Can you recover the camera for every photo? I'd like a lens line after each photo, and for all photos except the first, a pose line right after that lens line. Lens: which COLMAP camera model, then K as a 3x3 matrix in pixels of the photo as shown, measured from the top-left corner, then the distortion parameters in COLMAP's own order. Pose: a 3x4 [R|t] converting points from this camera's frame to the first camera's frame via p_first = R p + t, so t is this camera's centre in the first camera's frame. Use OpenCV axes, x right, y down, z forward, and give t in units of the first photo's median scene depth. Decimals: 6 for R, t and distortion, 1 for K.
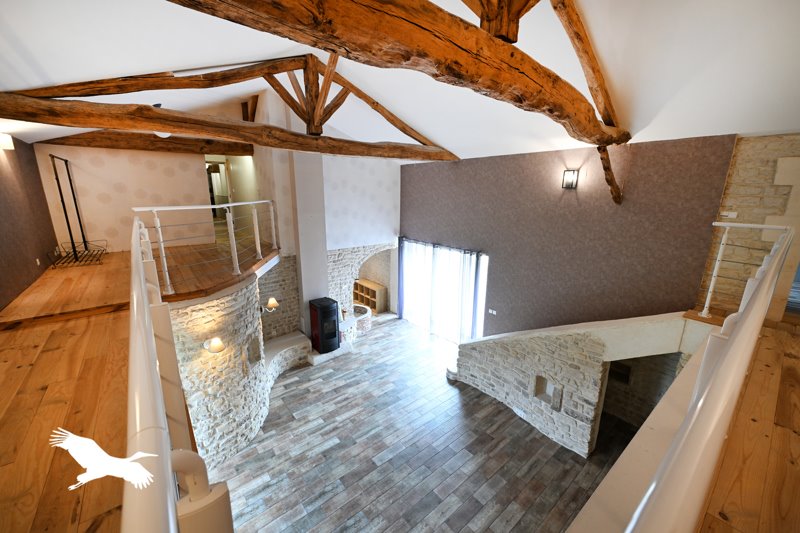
lens RADIAL K [[326.4, 0, 400.0], [0, 326.4, 266.5], [0, 0, 1]] dist [0.001321, 0.000122]
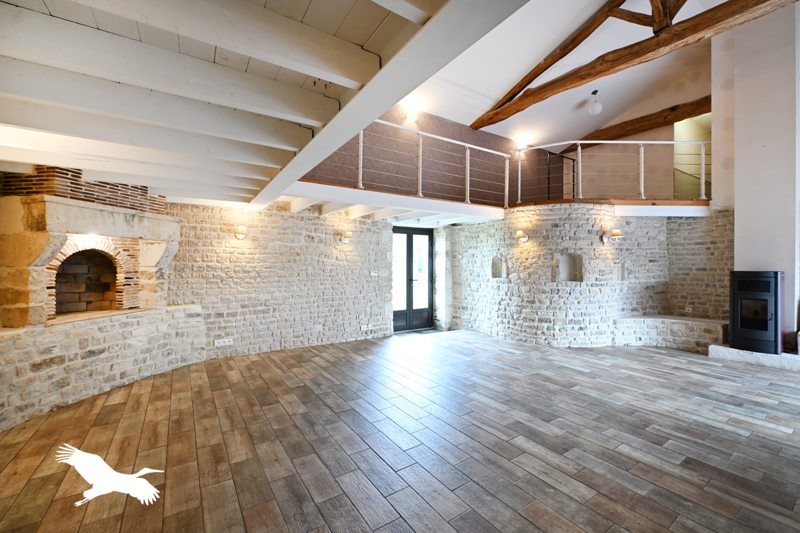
lens RADIAL K [[326.4, 0, 400.0], [0, 326.4, 266.5], [0, 0, 1]] dist [0.001321, 0.000122]
pose [[-0.103940, 0.015195, -0.994468, 0.774765], [-0.242410, 0.969343, 0.040147, 0.390149], [0.964590, 0.245241, -0.097070, 0.602580]]
